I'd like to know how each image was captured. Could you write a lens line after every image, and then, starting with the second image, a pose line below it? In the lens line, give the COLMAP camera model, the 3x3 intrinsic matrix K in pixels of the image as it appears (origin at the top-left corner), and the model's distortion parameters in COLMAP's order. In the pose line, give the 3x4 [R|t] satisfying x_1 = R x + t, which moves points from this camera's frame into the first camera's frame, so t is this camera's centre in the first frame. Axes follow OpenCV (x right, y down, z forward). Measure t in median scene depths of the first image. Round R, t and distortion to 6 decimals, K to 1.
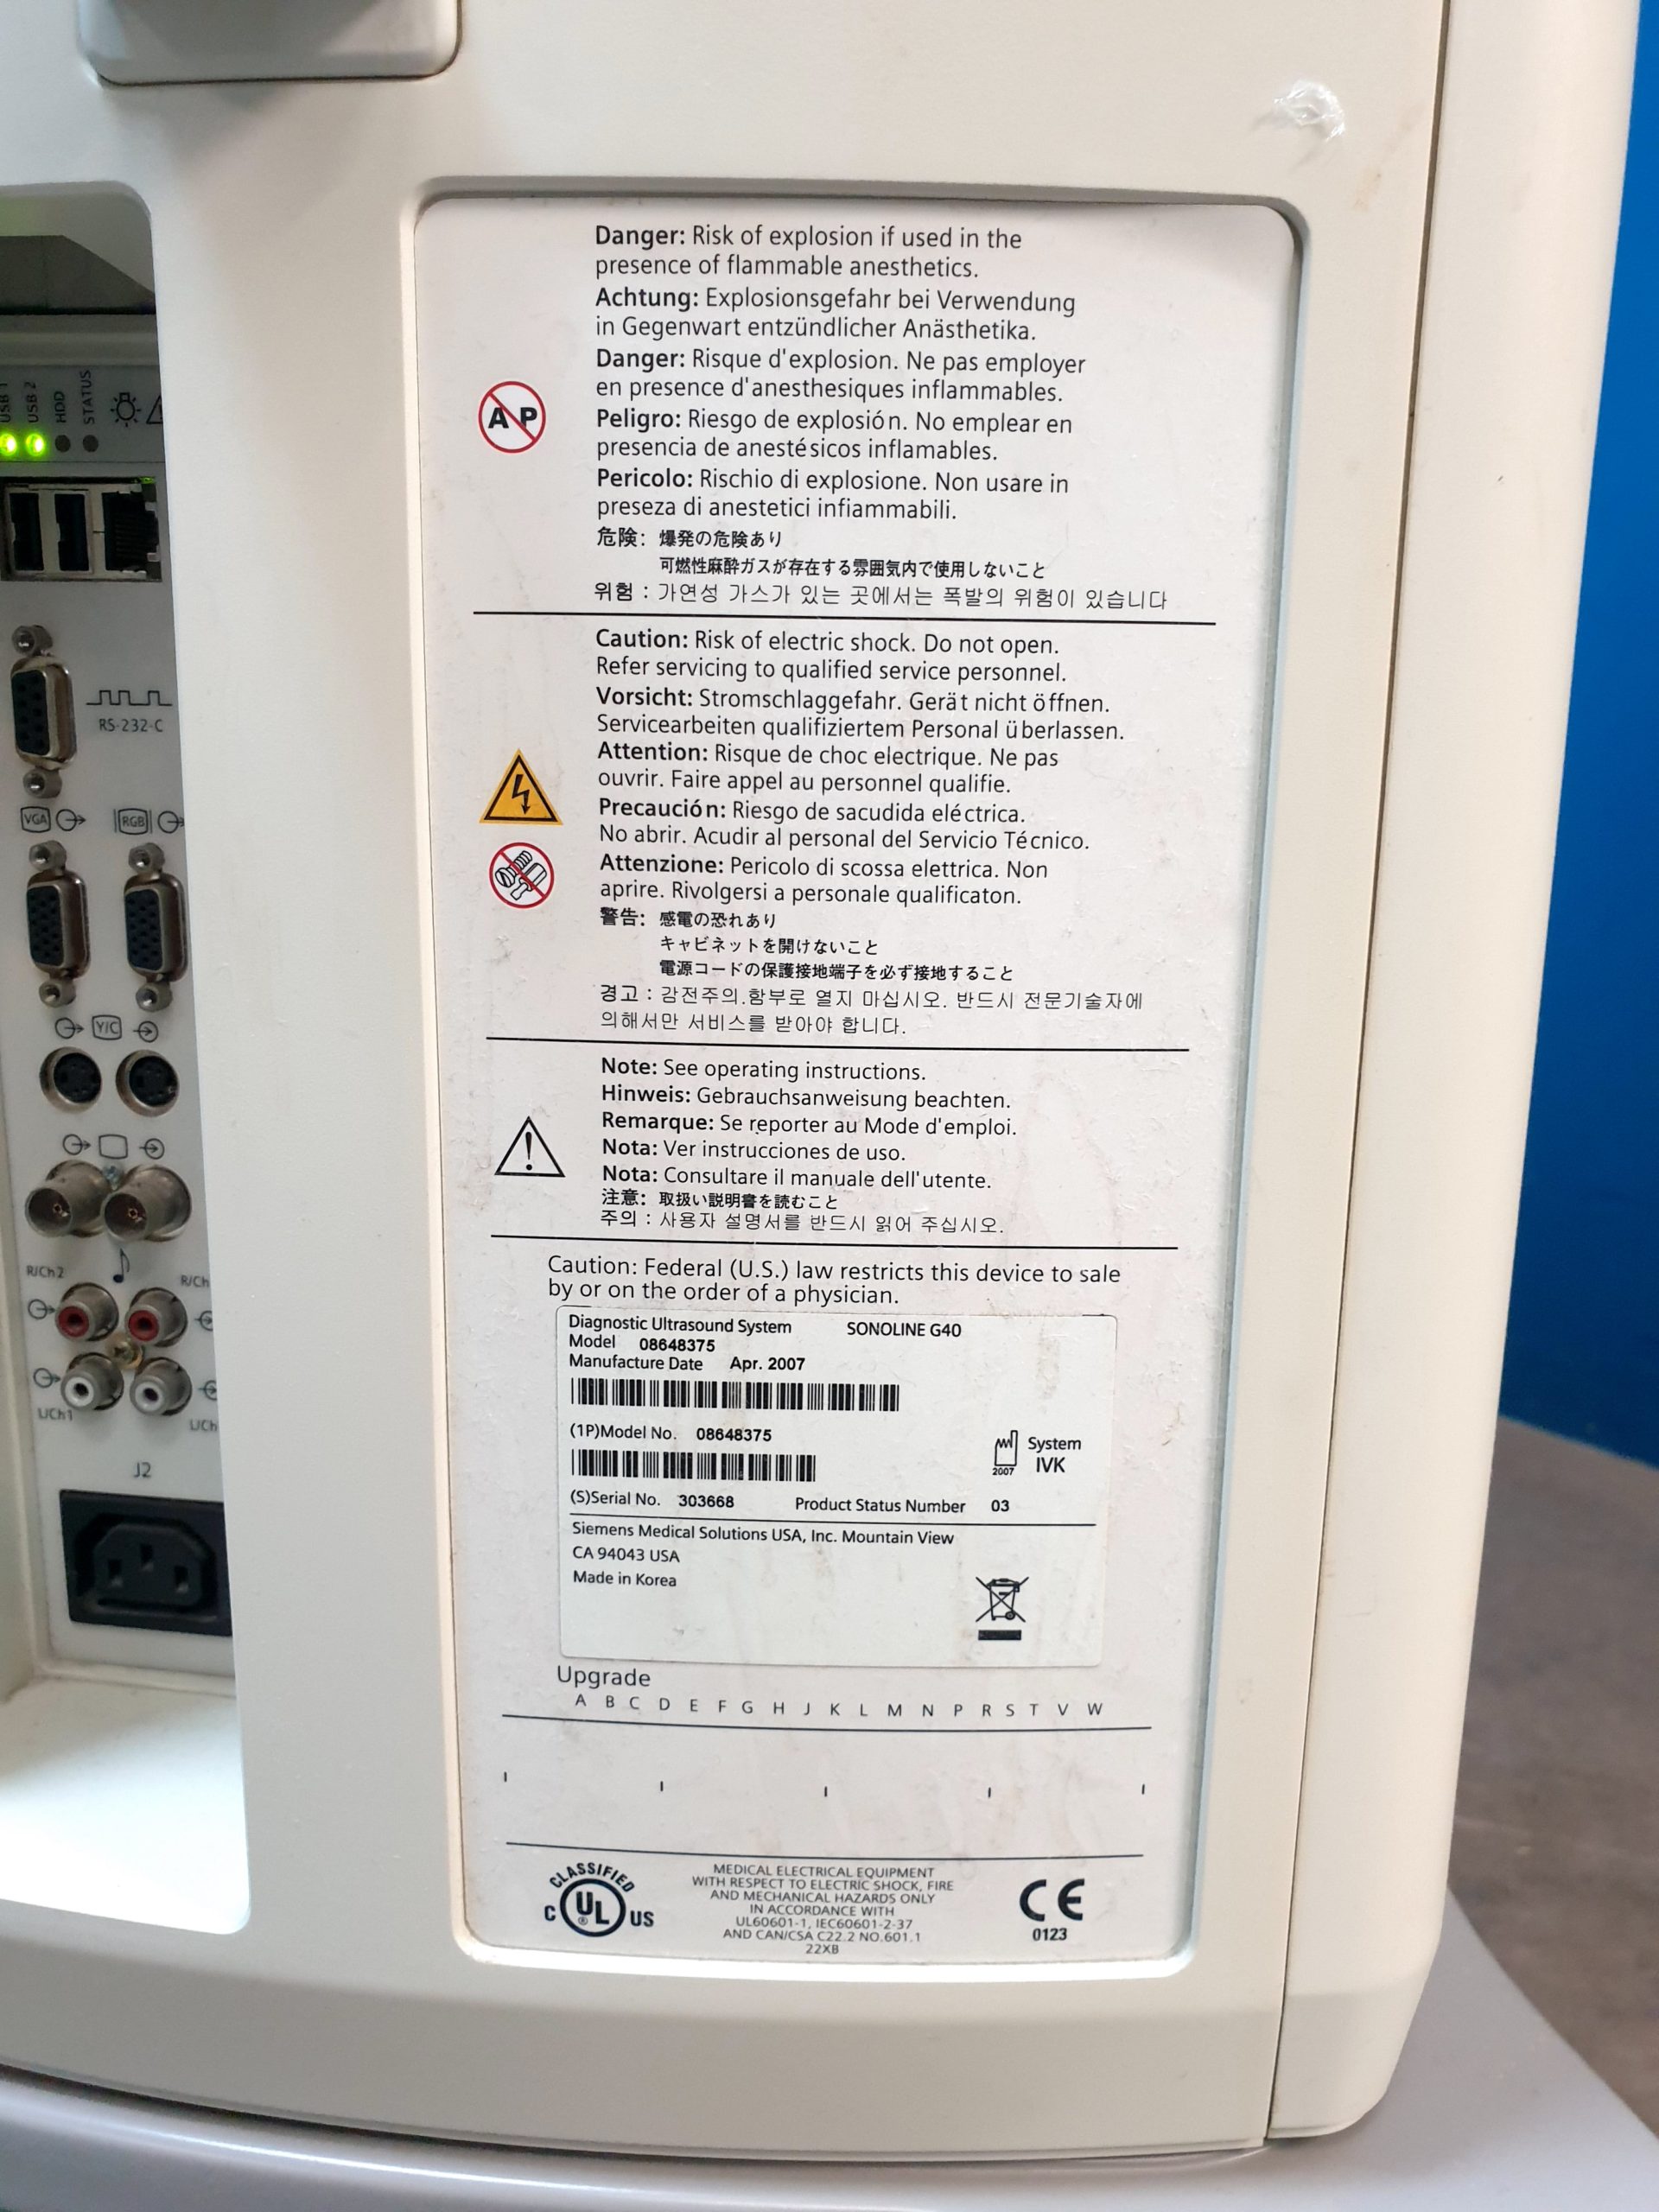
lens RADIAL K [[1777.2, 0, 843.2], [0, 1777.2, 1112.4], [0, 0, 1]] dist [0.024560, -0.009791]
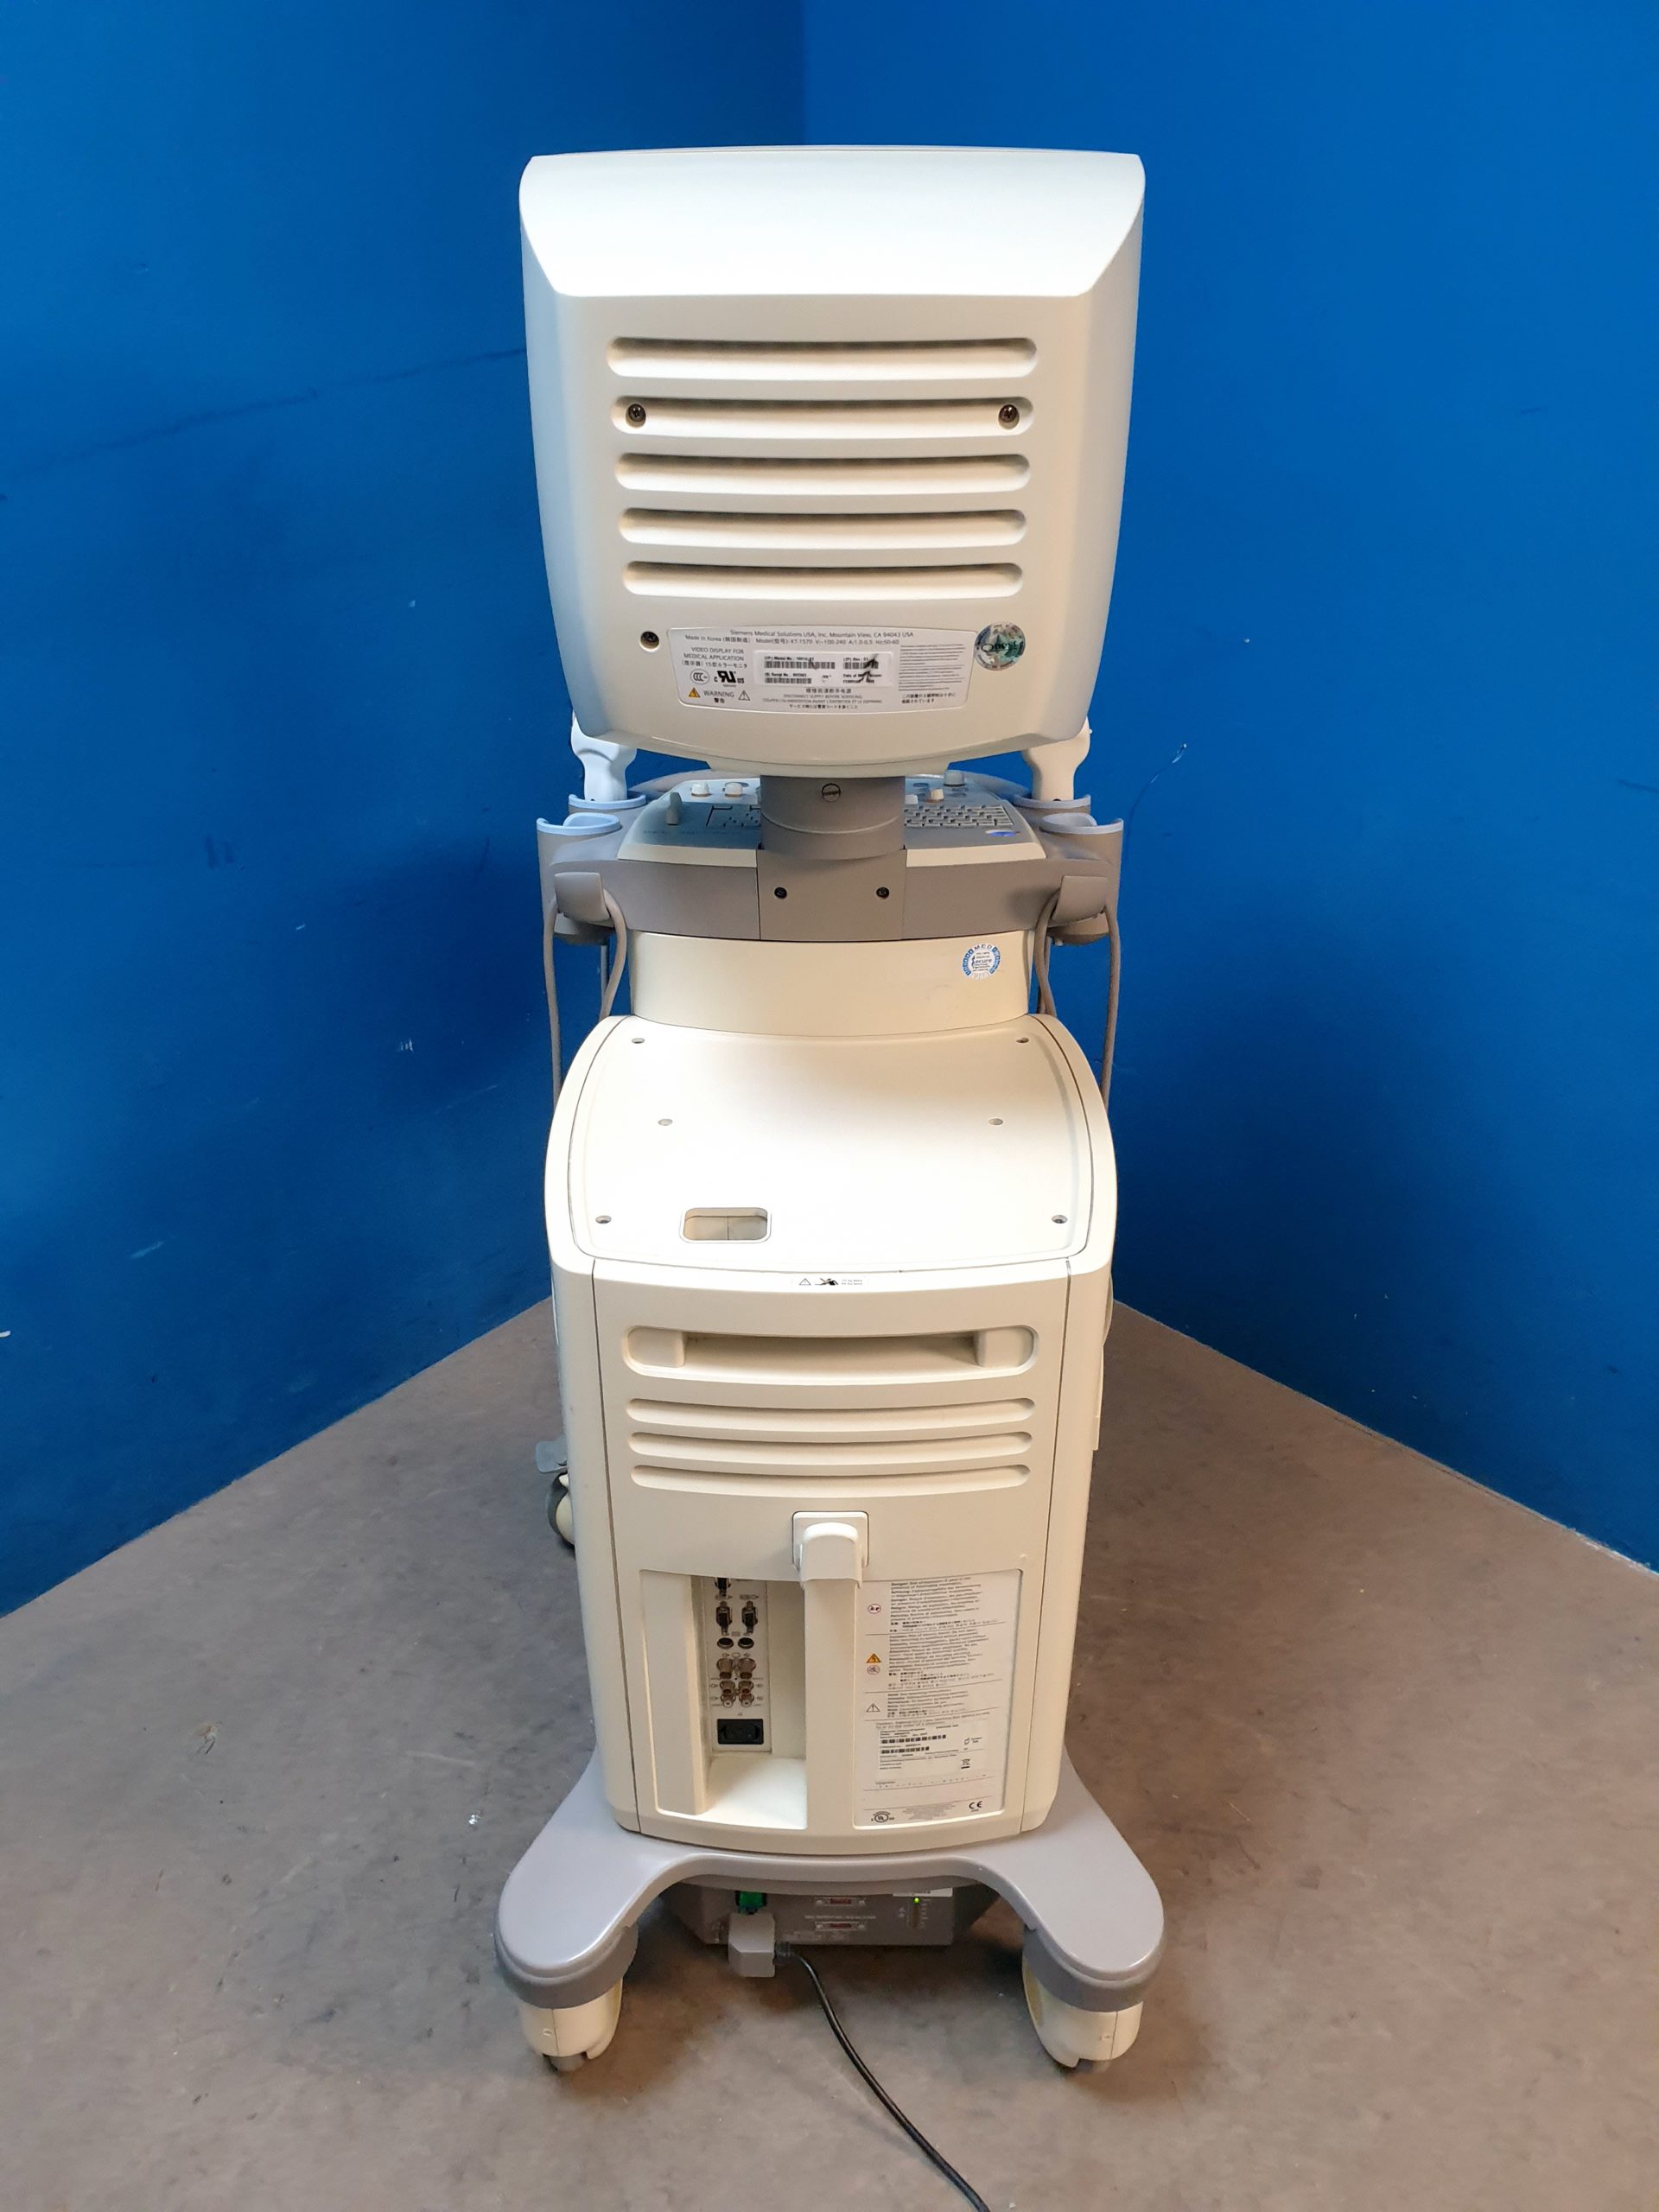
lens RADIAL K [[1777.2, 0, 822.6], [0, 1777.2, 1108.5], [0, 0, 1]] dist [0.024560, -0.009791]
pose [[0.991102, -0.084921, 0.102494, -0.671035], [0.046959, 0.943602, 0.327735, -3.139980], [-0.124545, -0.320006, 0.939194, -3.074759]]
